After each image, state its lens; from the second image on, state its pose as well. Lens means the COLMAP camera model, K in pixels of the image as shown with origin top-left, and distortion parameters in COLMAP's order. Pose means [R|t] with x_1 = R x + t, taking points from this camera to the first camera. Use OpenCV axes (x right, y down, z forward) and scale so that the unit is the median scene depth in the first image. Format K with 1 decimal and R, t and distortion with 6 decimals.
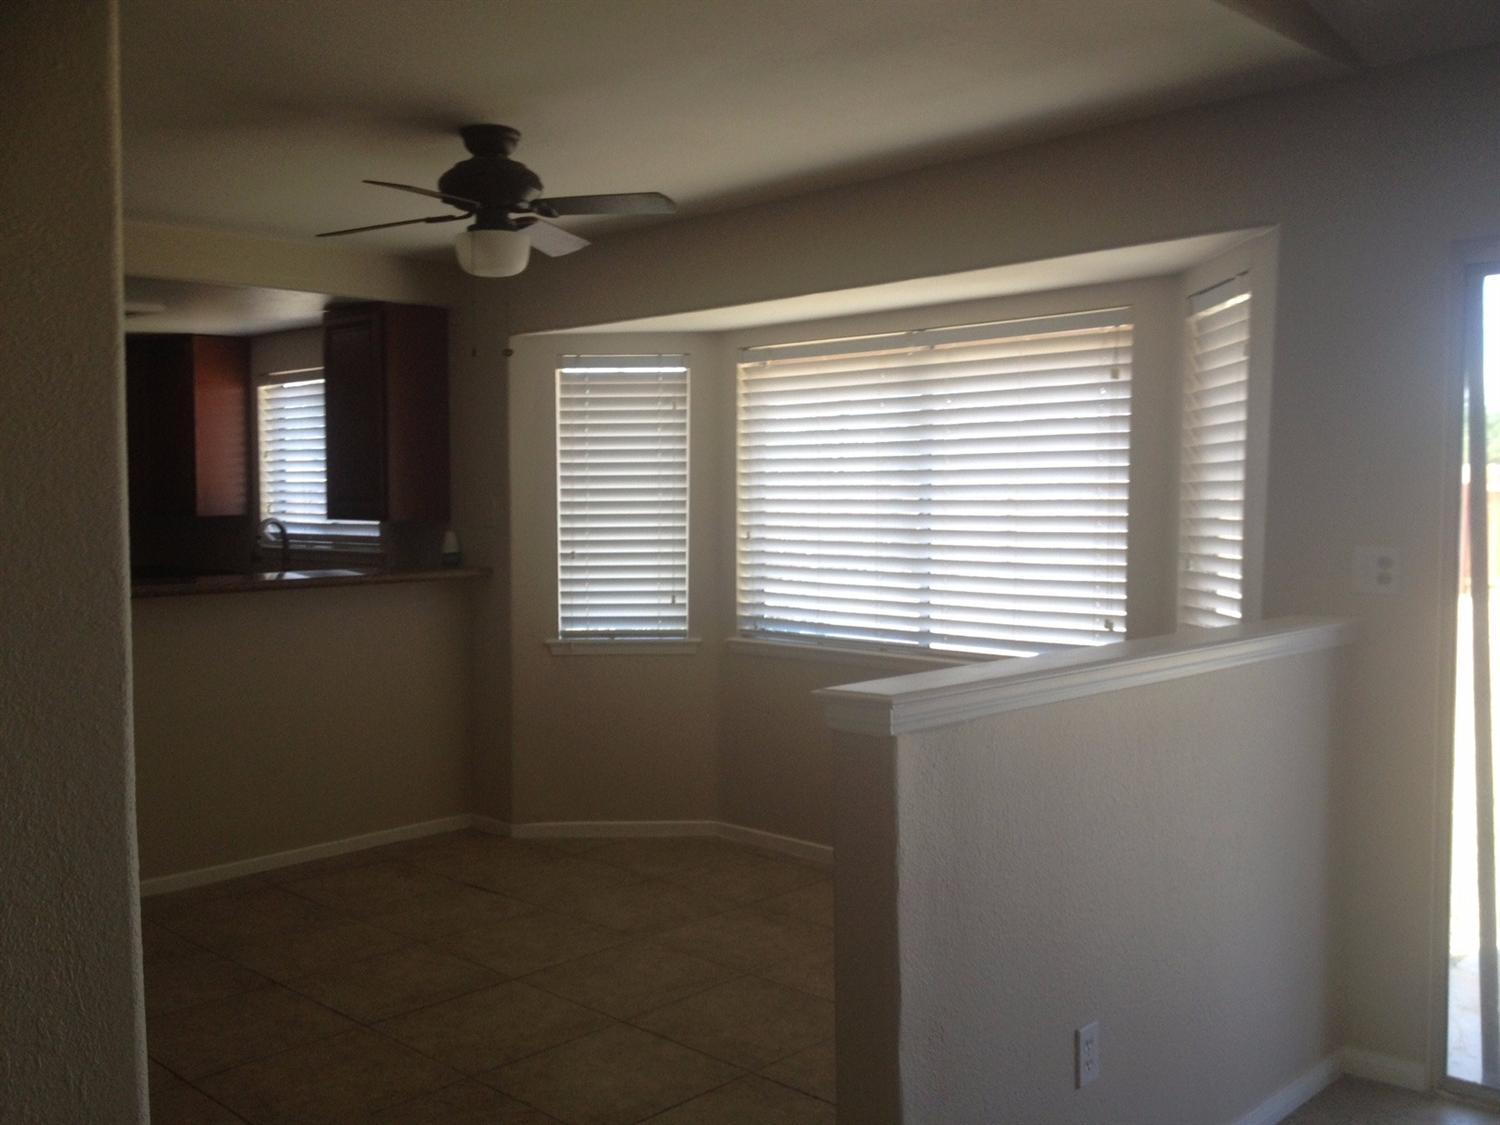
lens RADIAL K [[1418.9, 0, 750.0], [0, 1418.9, 562.5], [0, 0, 1]] dist [0.301054, -0.736452]
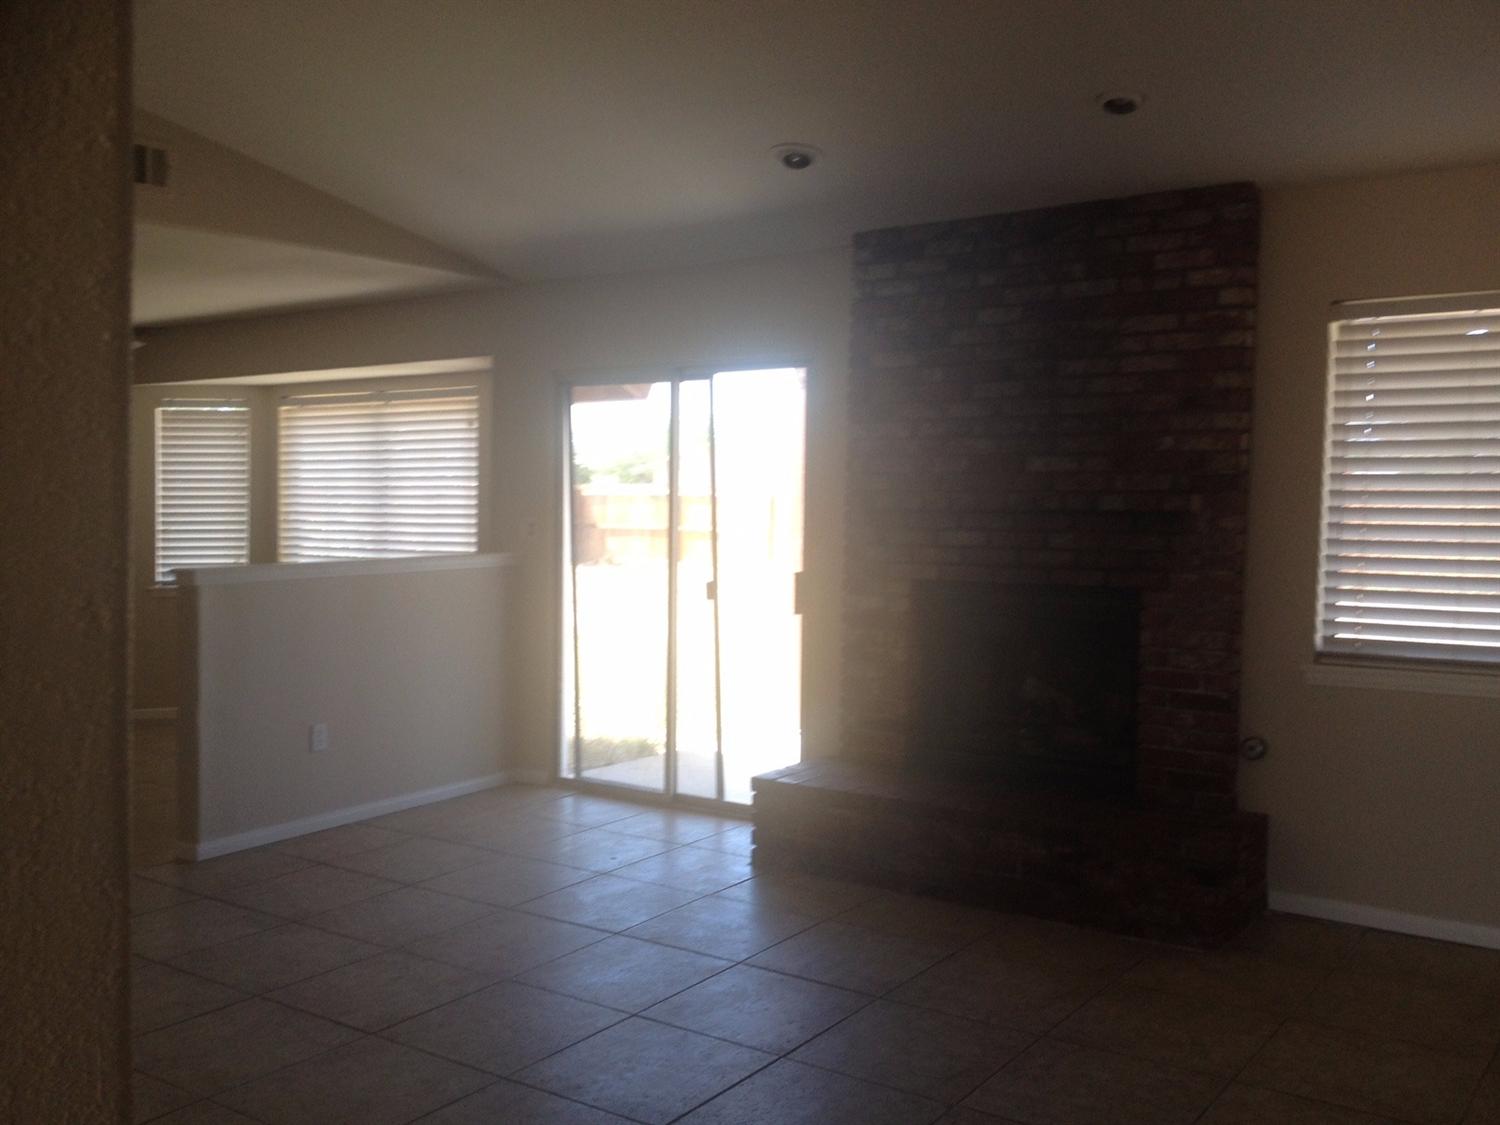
lens RADIAL K [[1418.9, 0, 750.0], [0, 1418.9, 562.5], [0, 0, 1]] dist [0.301054, -0.736452]
pose [[0.991203, -0.002201, 0.132334, 0.287223], [0.003271, 0.999964, -0.007866, 0.043183], [-0.132311, 0.008230, 0.991174, -0.624992]]
